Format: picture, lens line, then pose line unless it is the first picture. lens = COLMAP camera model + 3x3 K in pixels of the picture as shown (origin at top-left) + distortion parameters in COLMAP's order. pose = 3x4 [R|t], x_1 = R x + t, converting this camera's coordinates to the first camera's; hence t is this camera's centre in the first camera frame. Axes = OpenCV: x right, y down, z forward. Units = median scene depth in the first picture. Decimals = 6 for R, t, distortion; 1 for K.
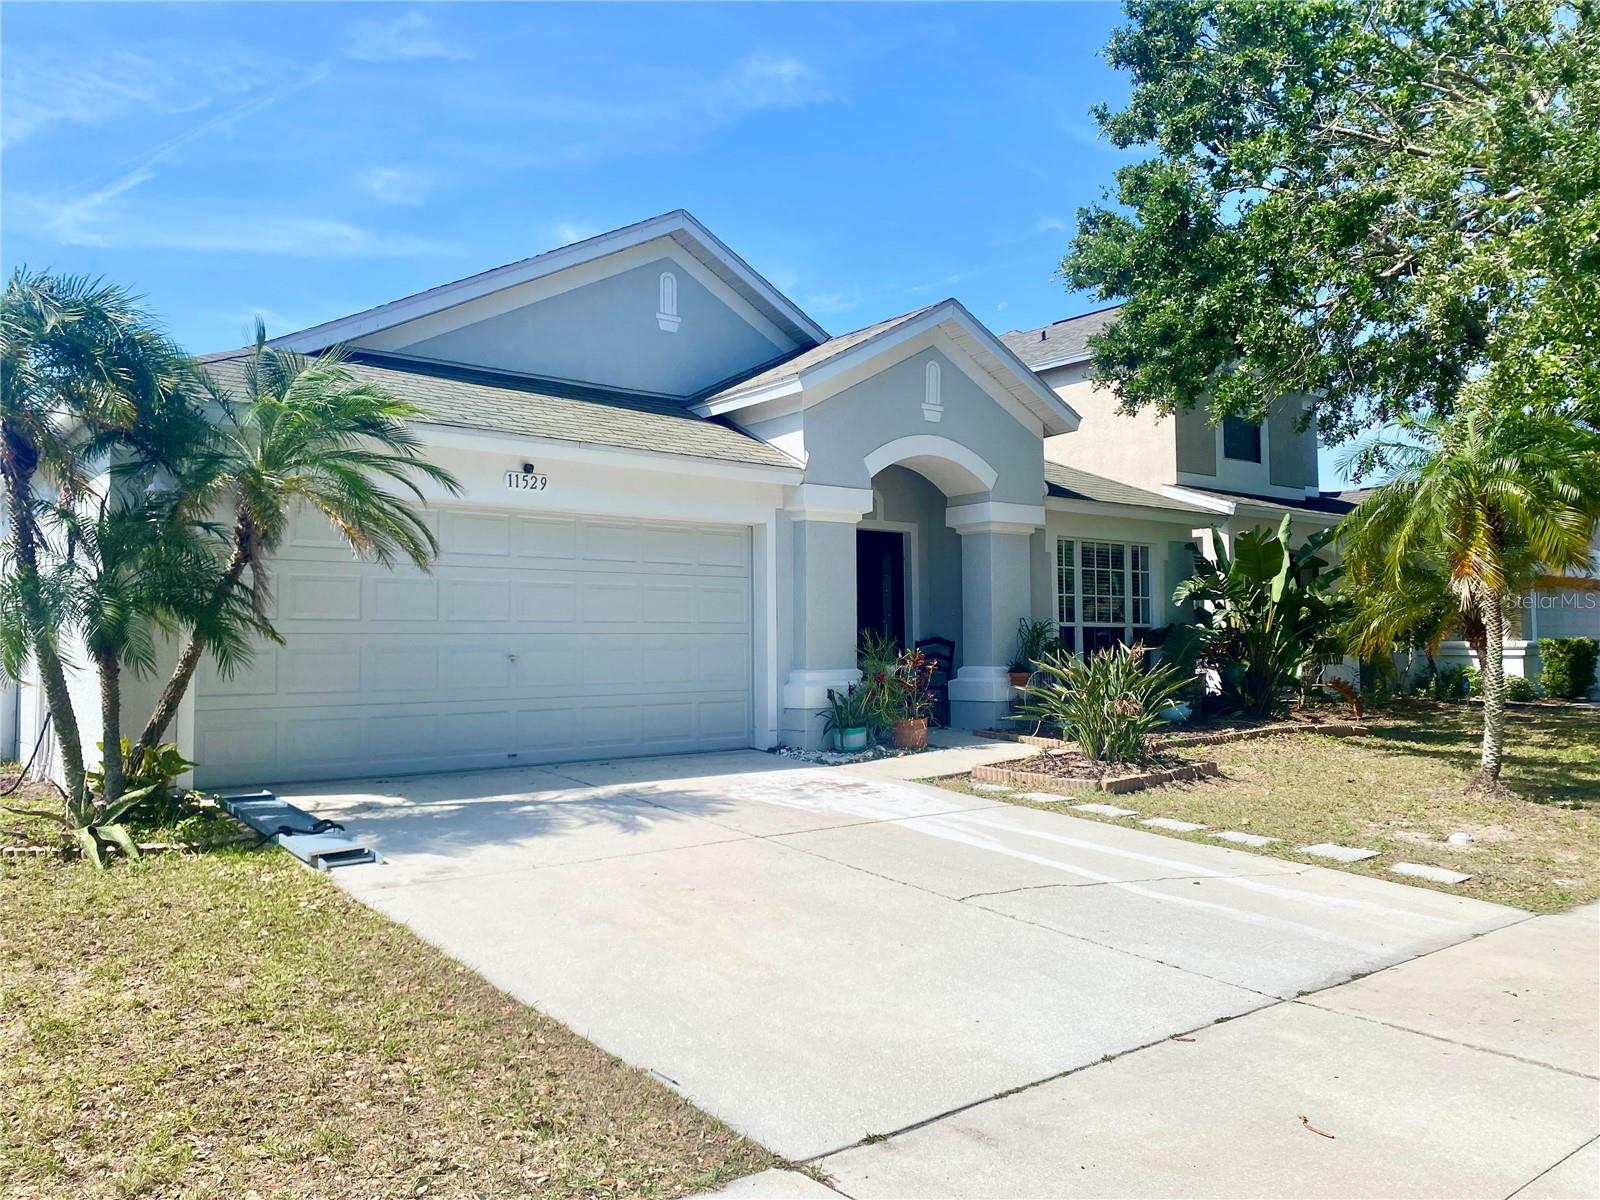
lens RADIAL K [[1234.5, 0, 787.1], [0, 1234.5, 600.0], [0, 0, 1]] dist [0.056119, -0.081965]
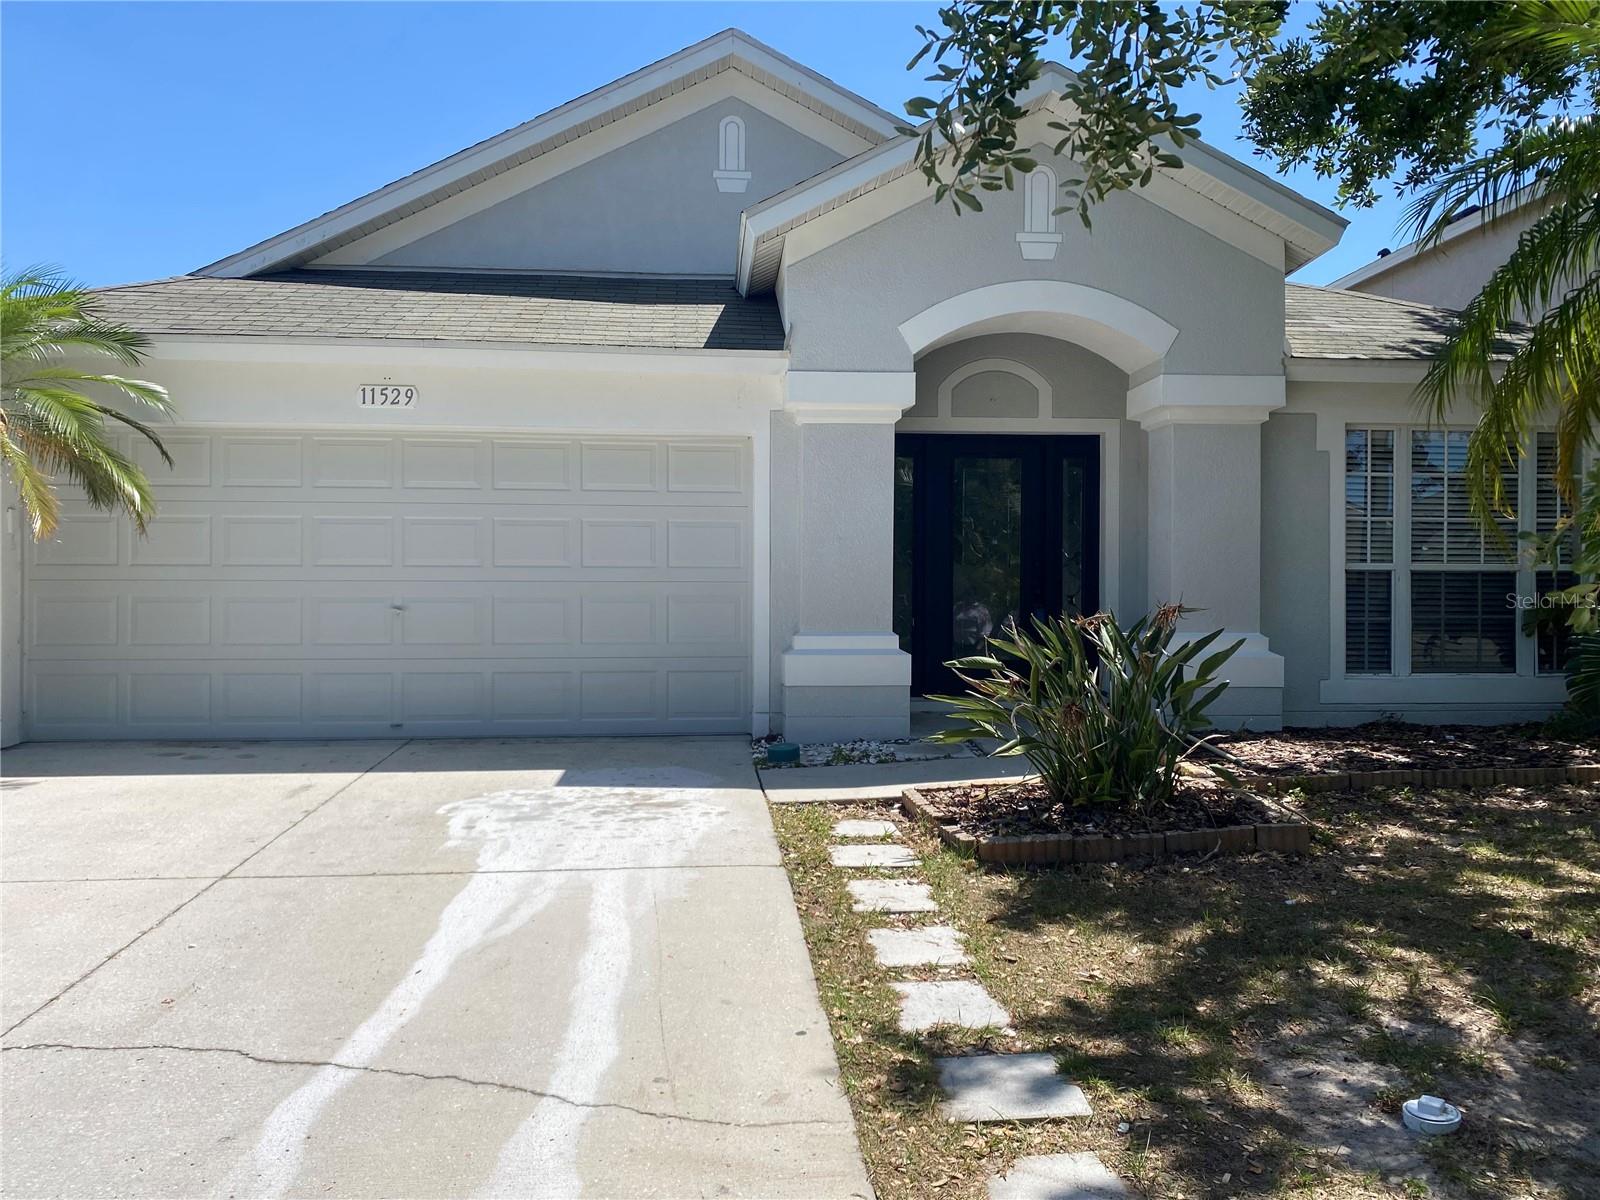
lens RADIAL K [[1234.5, 0, 811.8], [0, 1234.5, 608.6], [0, 0, 1]] dist [0.056119, -0.081965]
pose [[0.833297, 0.012270, -0.552690, 0.411025], [0.014901, 0.998892, 0.044644, 0.010533], [0.552625, -0.045437, 0.832191, 0.397915]]
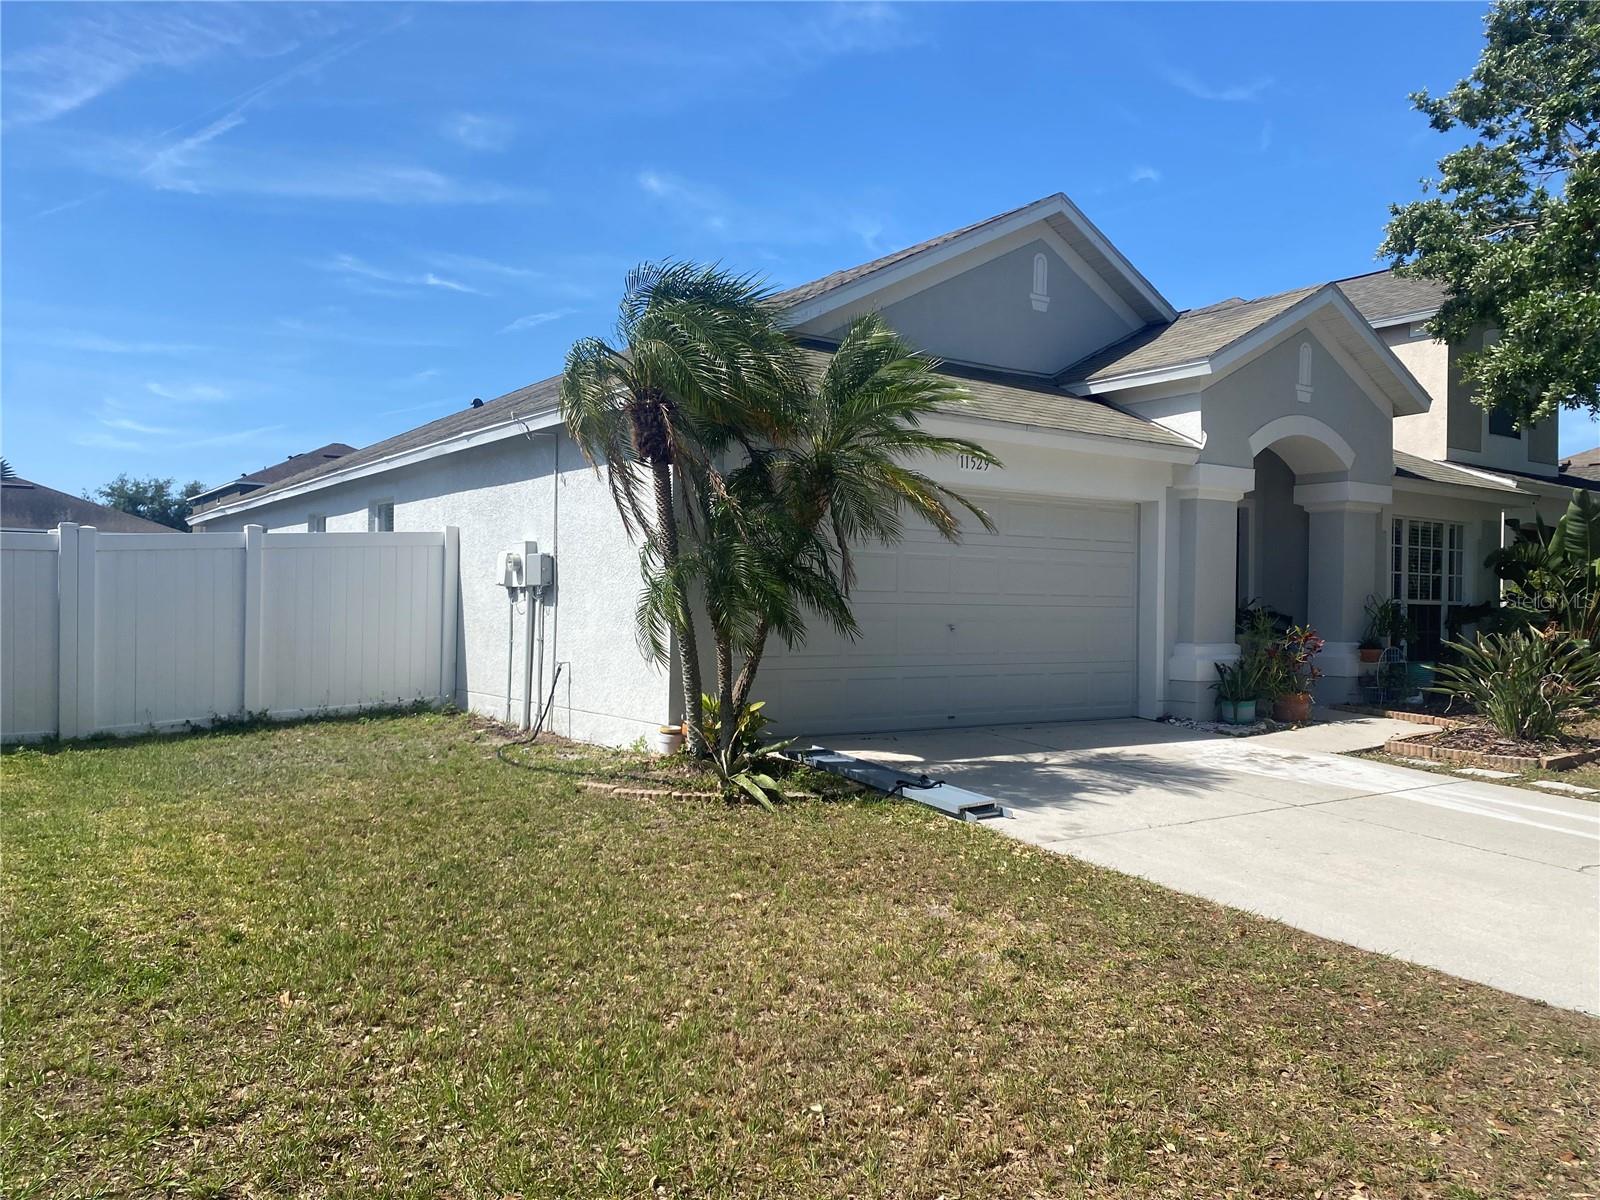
lens RADIAL K [[1234.5, 0, 797.8], [0, 1234.5, 613.9], [0, 0, 1]] dist [0.056119, -0.081965]
pose [[0.998359, 0.023987, -0.052000, -0.256313], [-0.021523, 0.998642, 0.047438, -0.010190], [0.053067, -0.046241, 0.997520, -0.058182]]
